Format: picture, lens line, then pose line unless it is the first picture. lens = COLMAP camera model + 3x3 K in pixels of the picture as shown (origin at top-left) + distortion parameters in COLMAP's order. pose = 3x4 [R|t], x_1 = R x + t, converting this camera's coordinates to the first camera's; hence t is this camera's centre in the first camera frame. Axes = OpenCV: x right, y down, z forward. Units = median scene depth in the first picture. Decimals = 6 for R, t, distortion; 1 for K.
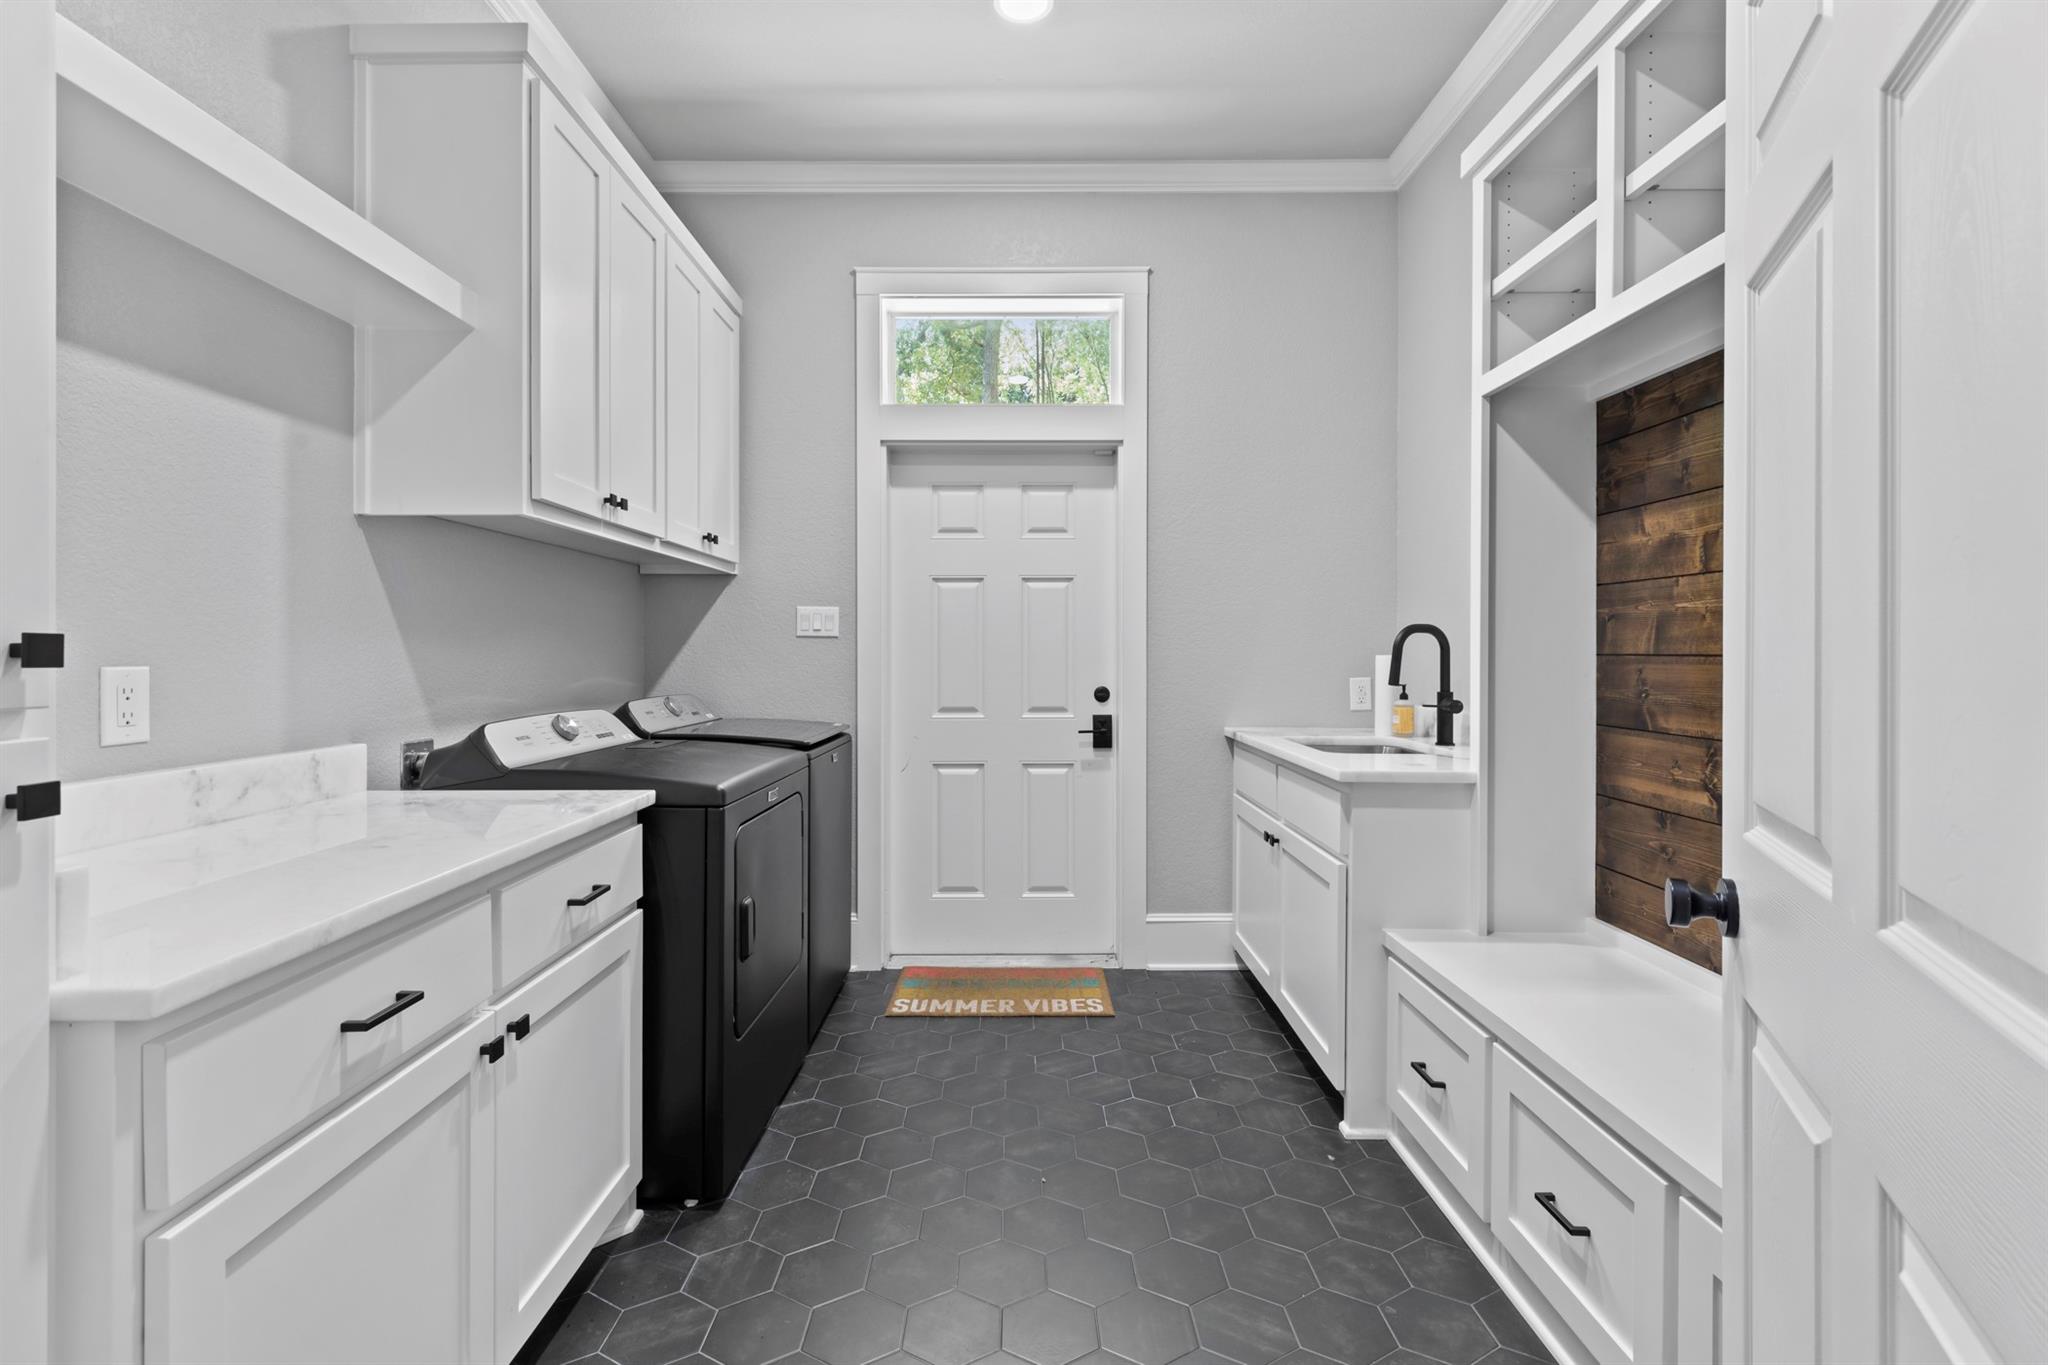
lens RADIAL K [[913.0, 0, 1021.0], [0, 913.0, 660.5], [0, 0, 1]] dist [-0.000151, 0.000198]
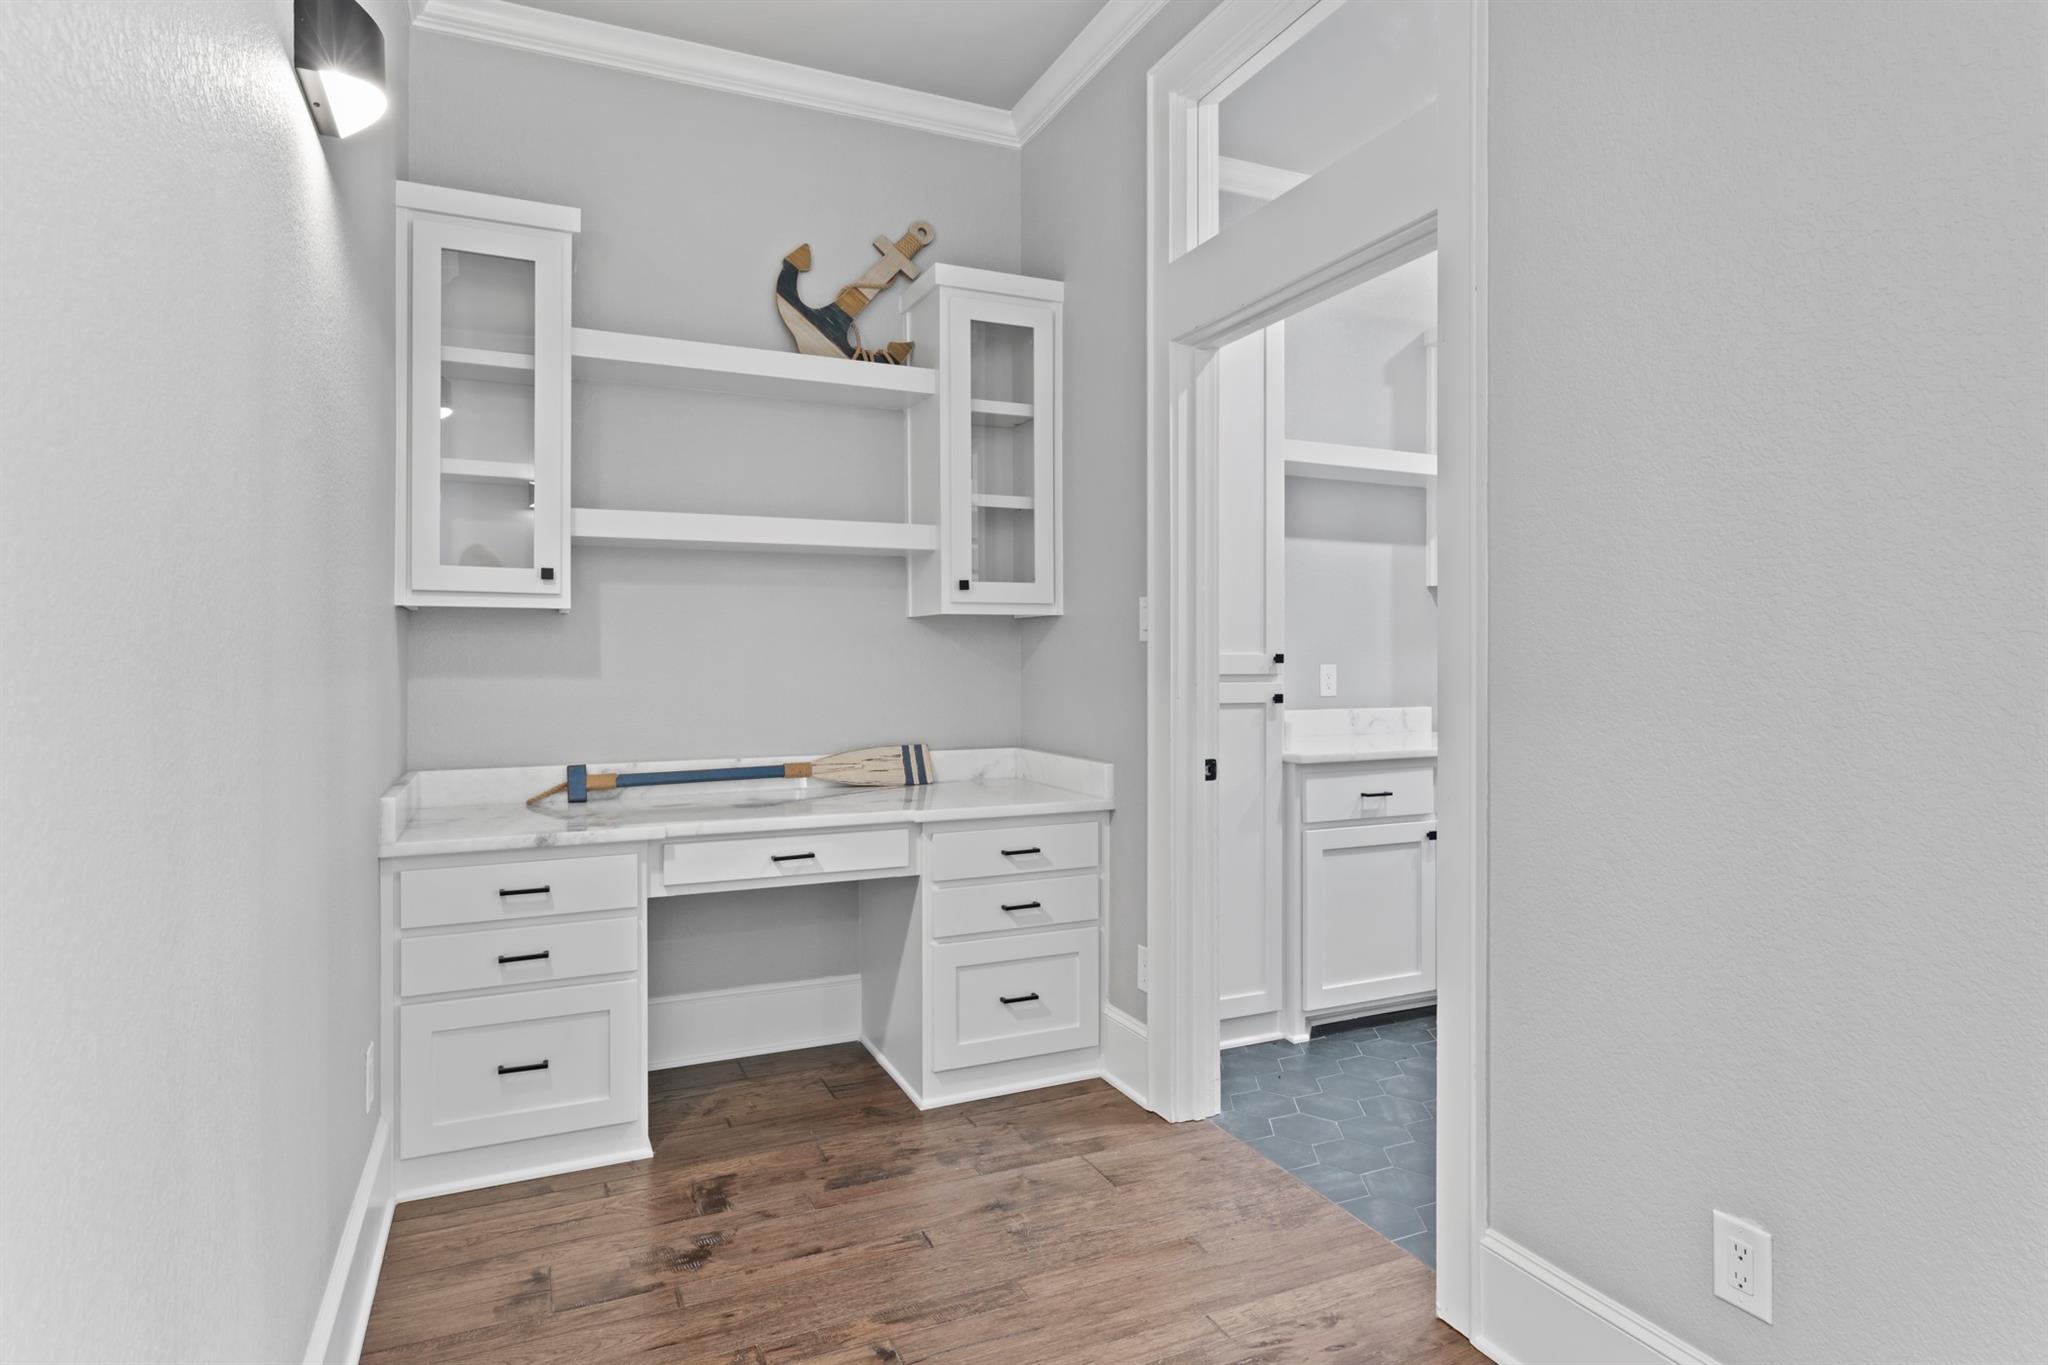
lens RADIAL K [[1120.9, 0, 1024.0], [0, 1120.9, 682.5], [0, 0, 1]] dist [0.000506, 0.000020]
pose [[0.413074, 0.013158, -0.910602, 1.409491], [-0.001027, 0.999902, 0.013983, 0.012765], [0.910697, -0.004841, 0.413047, -0.976598]]
